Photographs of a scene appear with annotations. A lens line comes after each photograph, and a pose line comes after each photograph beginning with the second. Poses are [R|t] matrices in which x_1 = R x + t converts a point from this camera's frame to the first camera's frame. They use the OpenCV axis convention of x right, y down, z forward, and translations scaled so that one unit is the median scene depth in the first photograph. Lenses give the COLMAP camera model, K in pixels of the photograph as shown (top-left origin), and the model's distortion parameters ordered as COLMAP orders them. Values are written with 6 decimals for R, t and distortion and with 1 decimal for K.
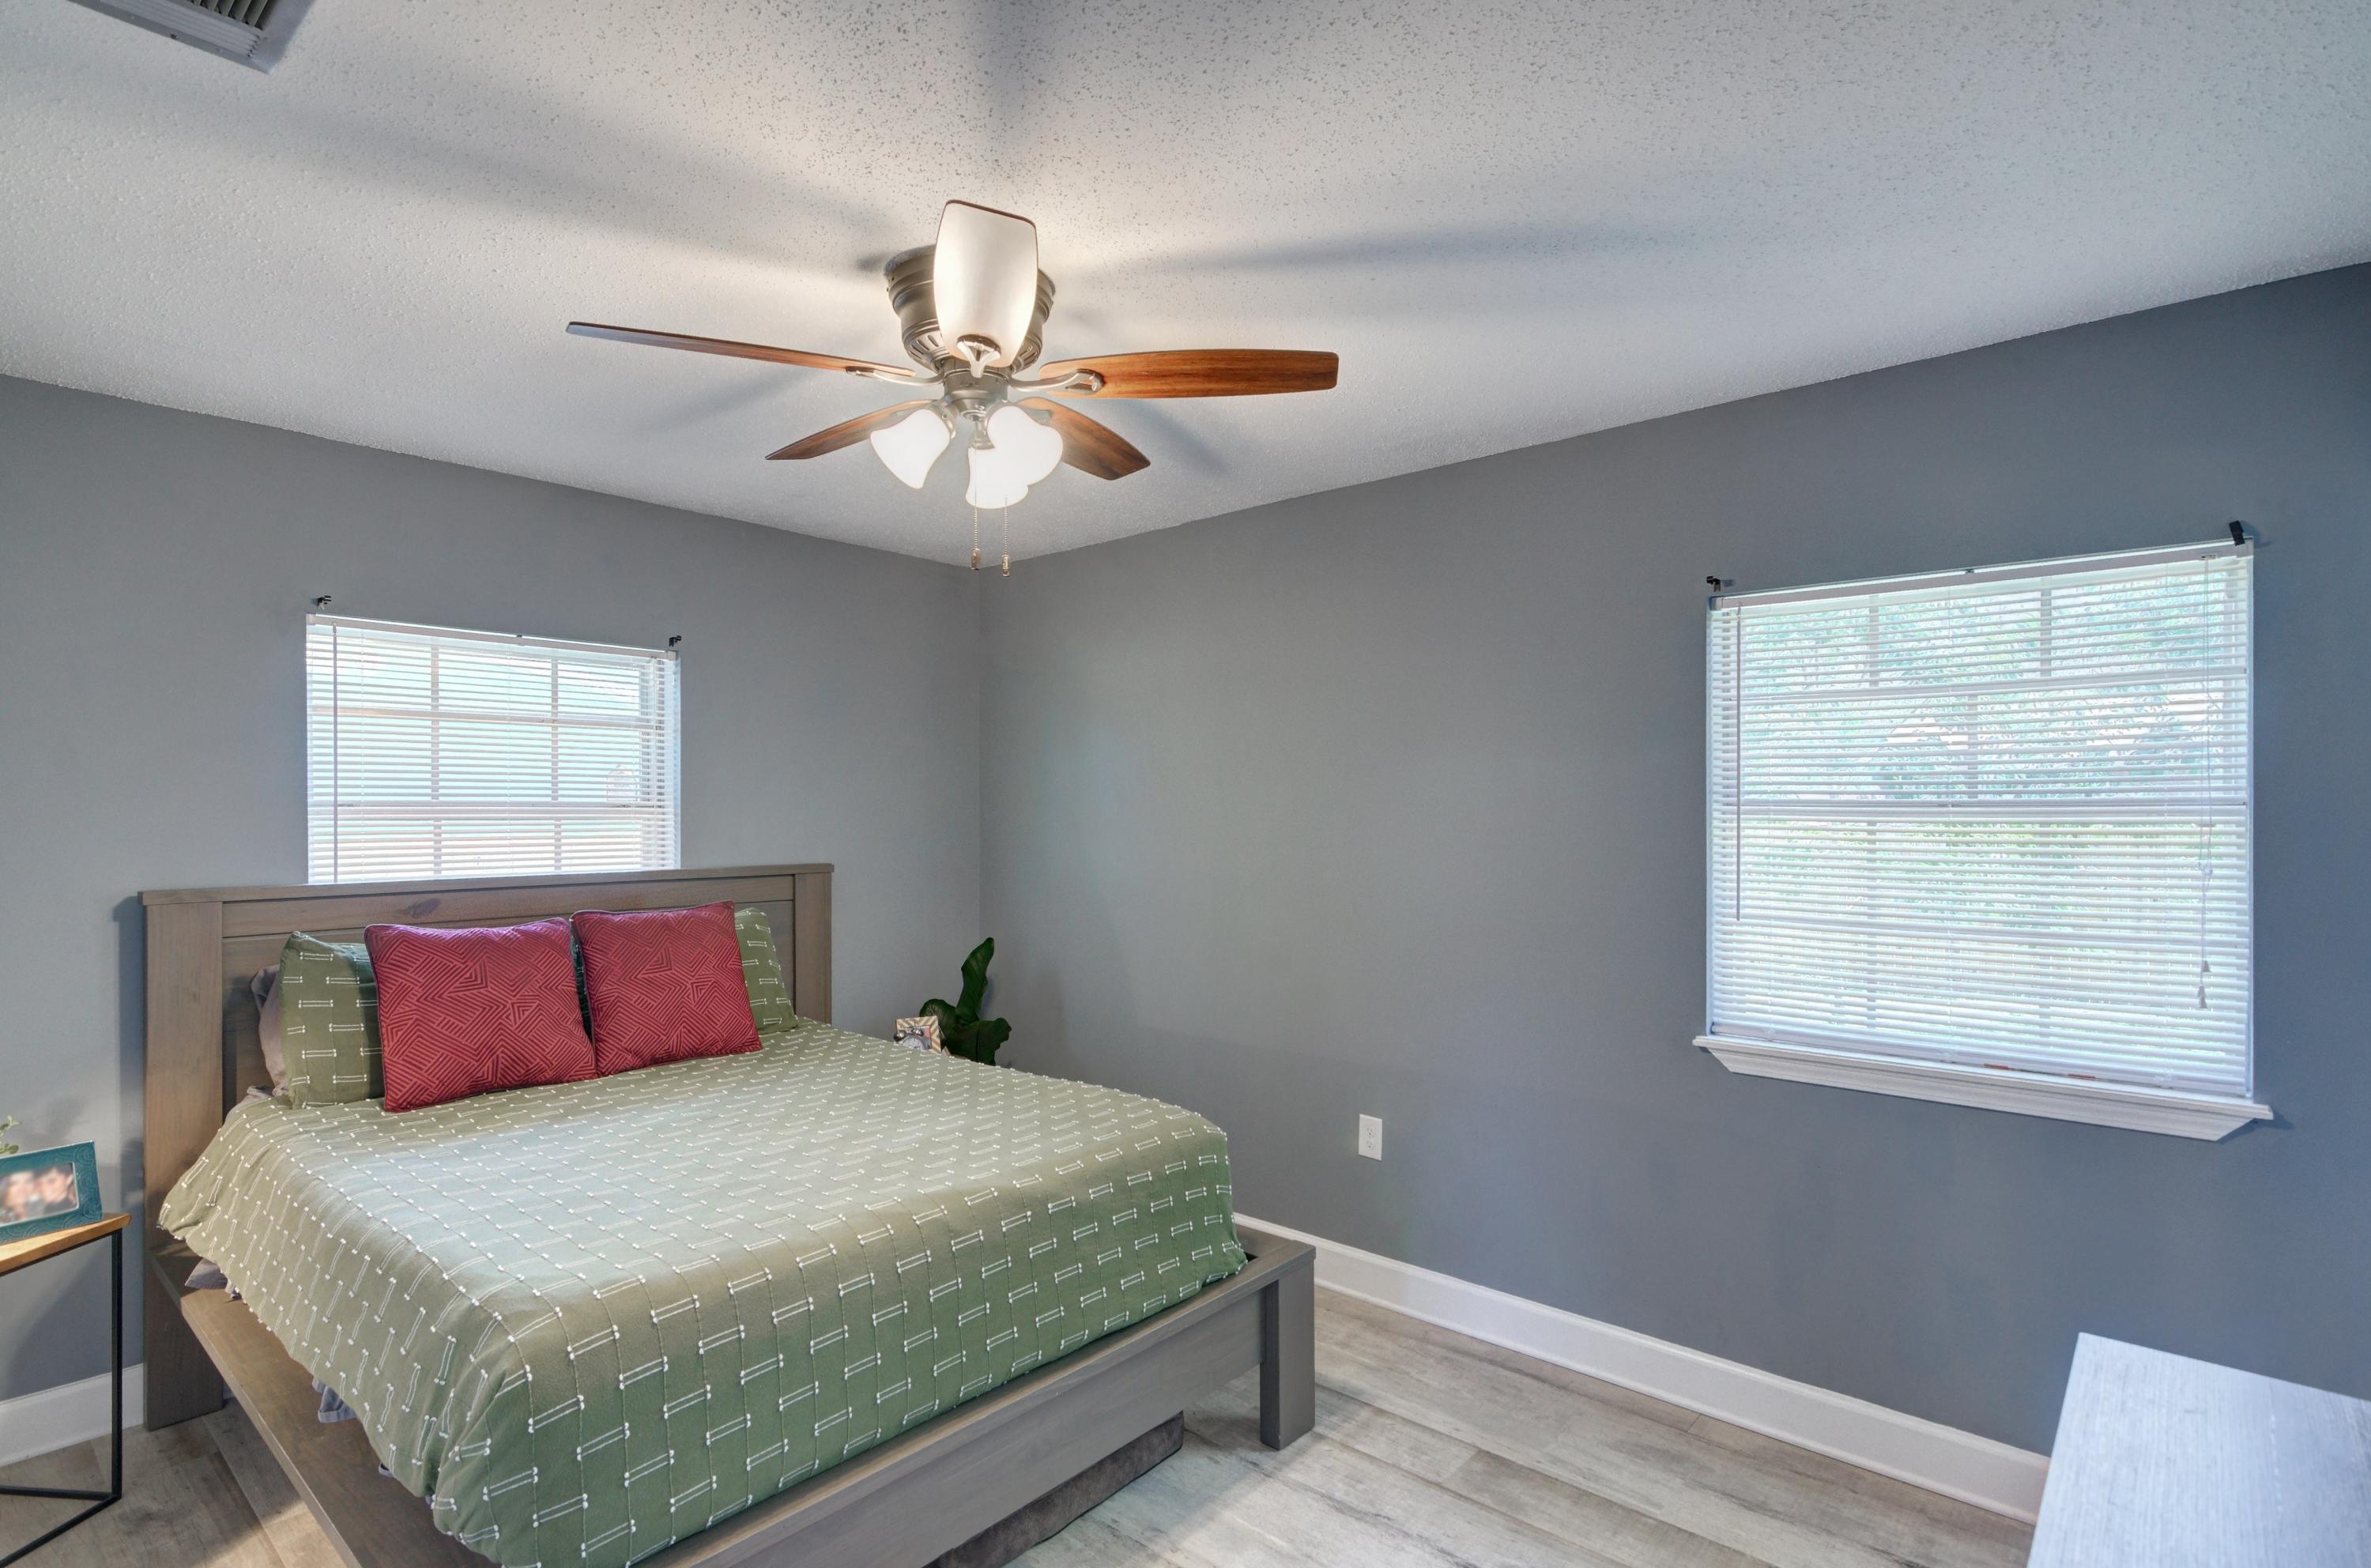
lens RADIAL K [[1155.9, 0, 1190.4], [0, 1155.9, 790.8], [0, 0, 1]] dist [0.003928, -0.000992]
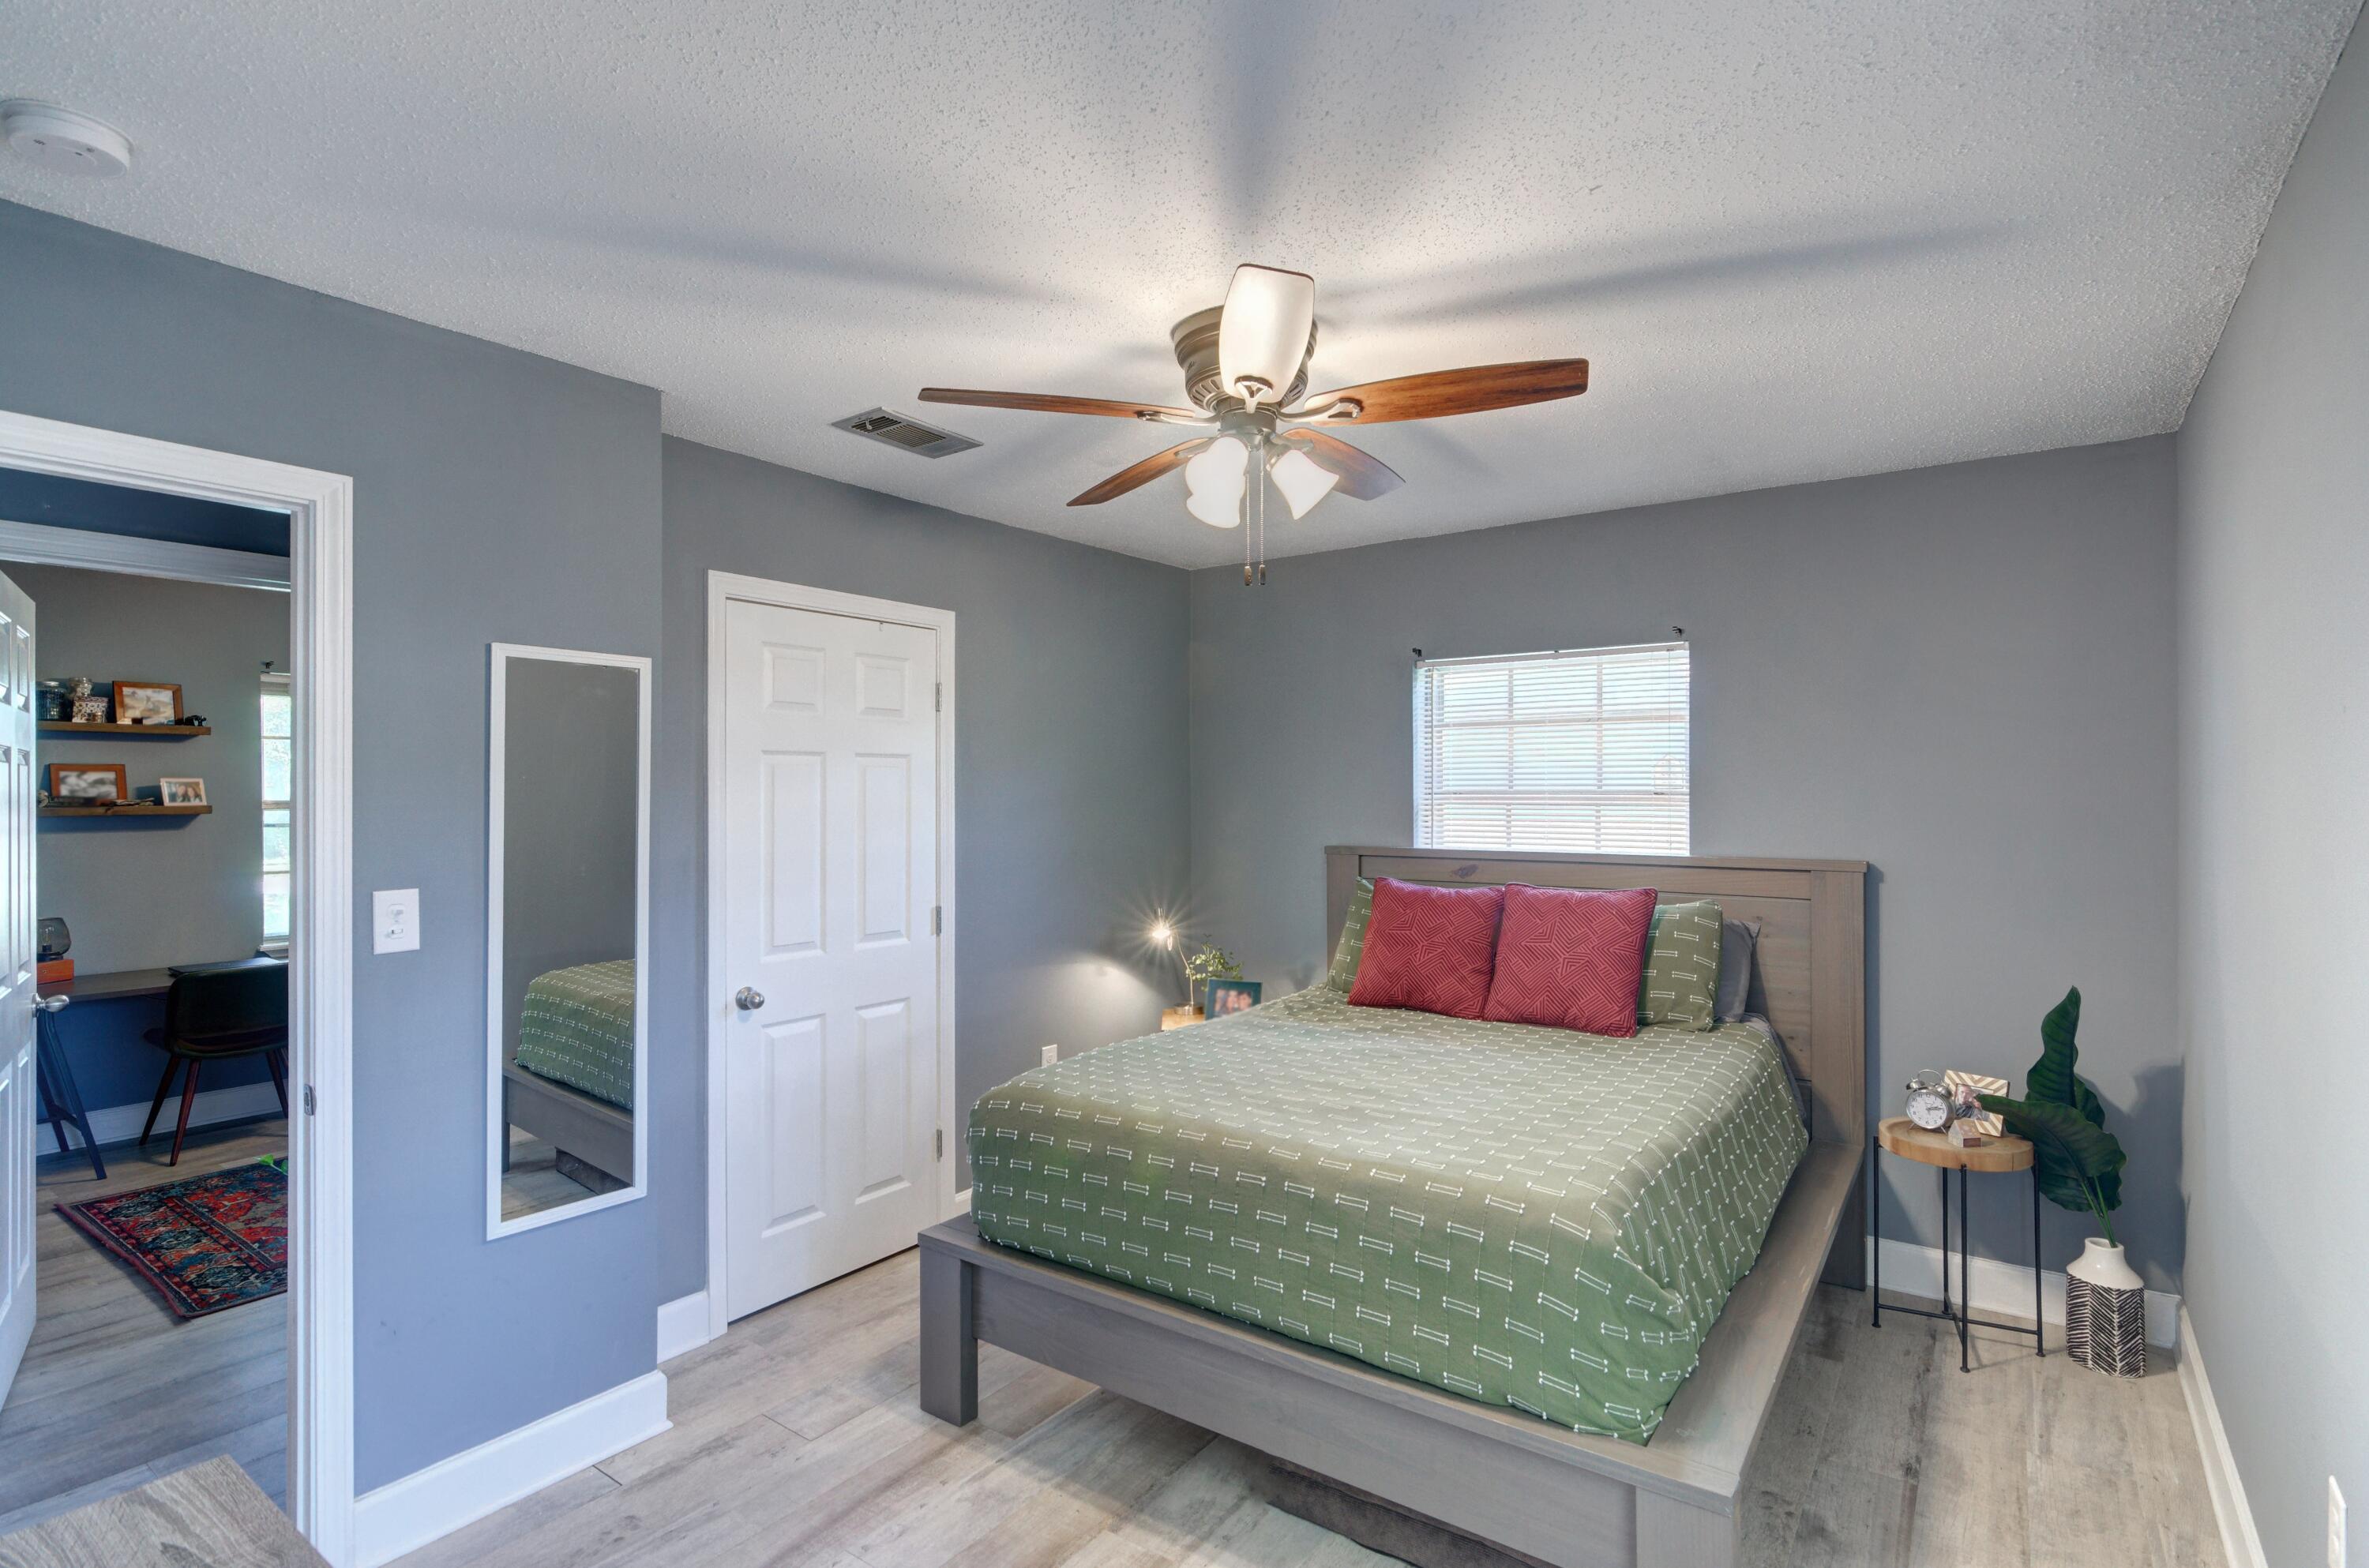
lens RADIAL K [[1154.9, 0, 1224.9], [0, 1154.9, 786.6], [0, 0, 1]] dist [0.003928, -0.000992]
pose [[0.109528, -0.003718, -0.993977, 0.636558], [0.008445, 0.999960, -0.002810, 0.006487], [0.993948, -0.008086, 0.109556, 0.595497]]
